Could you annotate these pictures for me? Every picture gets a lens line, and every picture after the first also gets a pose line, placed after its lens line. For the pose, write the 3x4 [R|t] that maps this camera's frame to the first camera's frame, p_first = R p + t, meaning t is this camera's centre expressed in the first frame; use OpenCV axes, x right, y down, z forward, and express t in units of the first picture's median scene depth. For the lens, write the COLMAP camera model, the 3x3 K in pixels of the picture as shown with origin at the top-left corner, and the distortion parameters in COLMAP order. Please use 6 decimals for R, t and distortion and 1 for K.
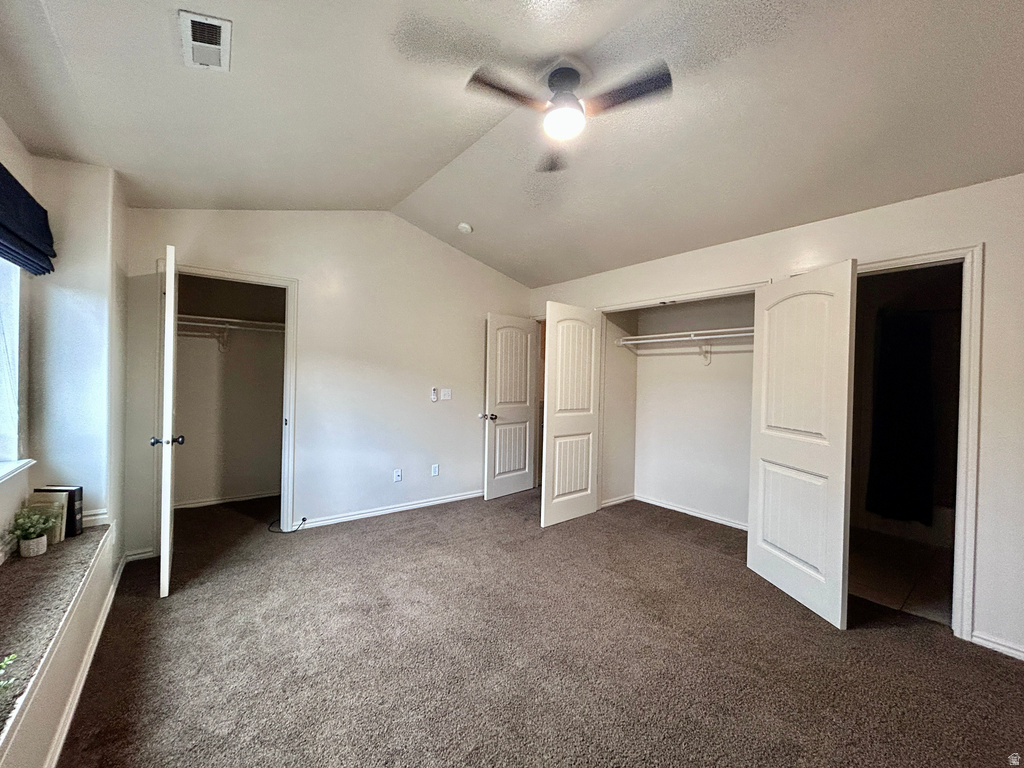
lens RADIAL K [[411.5, 0, 511.0], [0, 411.5, 381.4], [0, 0, 1]] dist [0.002153, 0.000054]
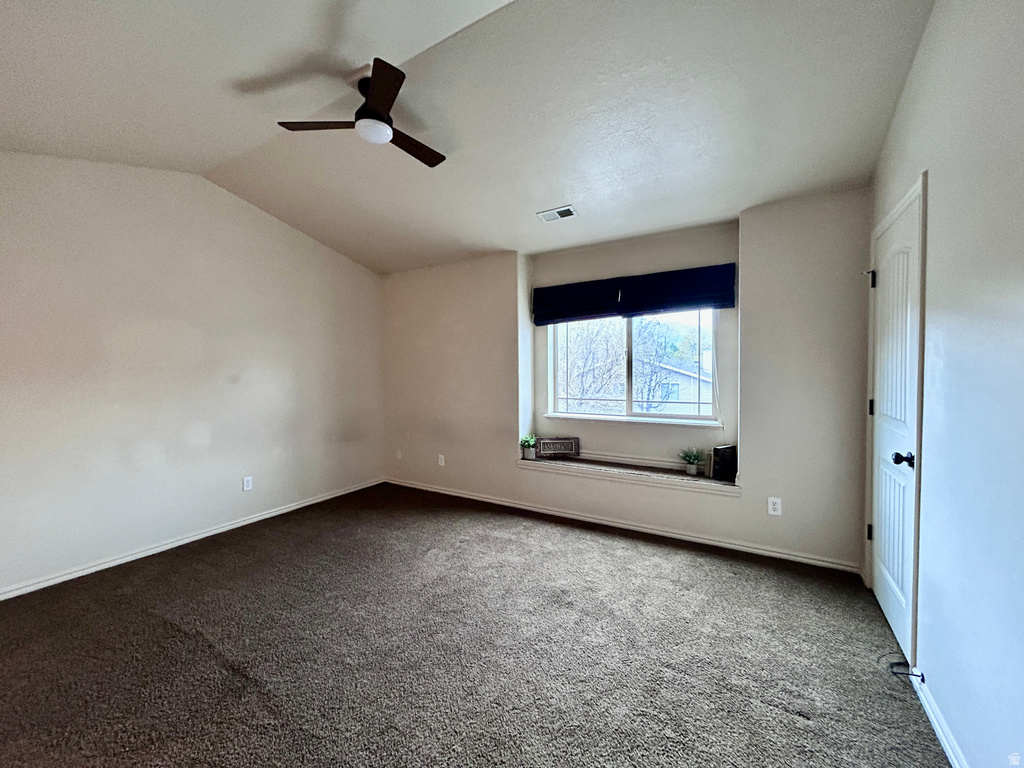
lens RADIAL K [[411.5, 0, 511.0], [0, 411.5, 381.4], [0, 0, 1]] dist [0.002153, 0.000054]
pose [[-0.934309, -0.000134, -0.356465, 0.115361], [-0.012520, 0.999395, 0.032441, -0.012491], [0.356245, 0.034773, -0.933745, 1.380181]]
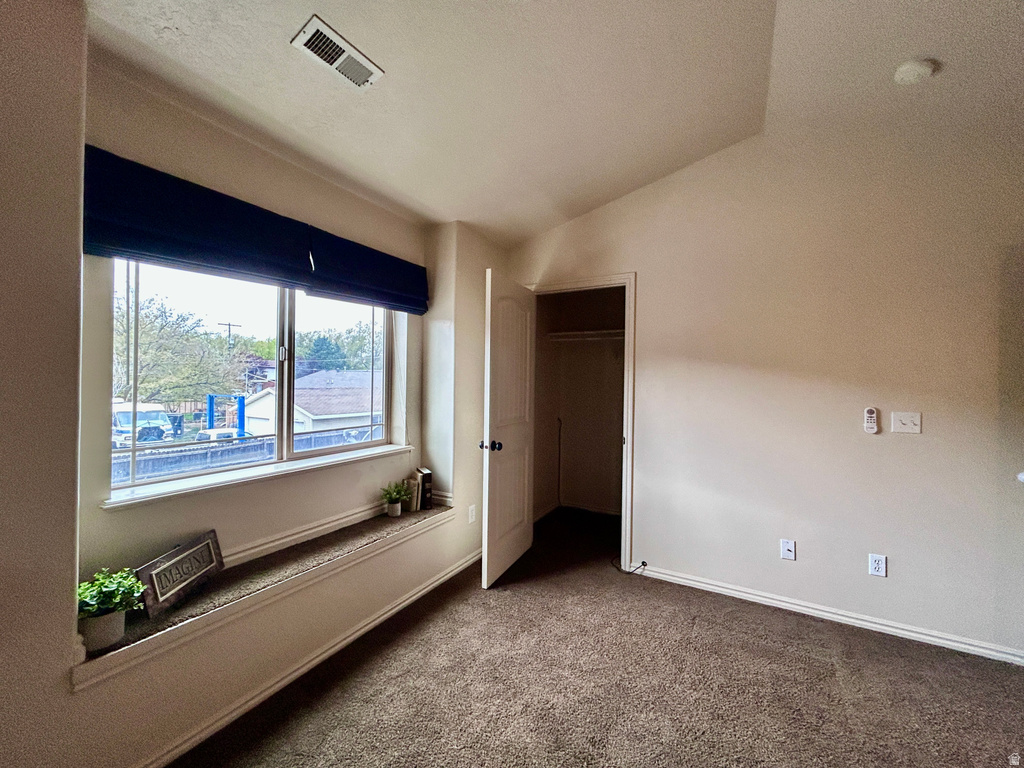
lens RADIAL K [[411.5, 0, 511.0], [0, 411.5, 381.4], [0, 0, 1]] dist [0.002153, 0.000054]
pose [[0.390552, -0.018645, -0.920392, 0.165048], [-0.013932, 0.999561, -0.026161, 0.000865], [0.920475, 0.023040, 0.390121, 0.475997]]
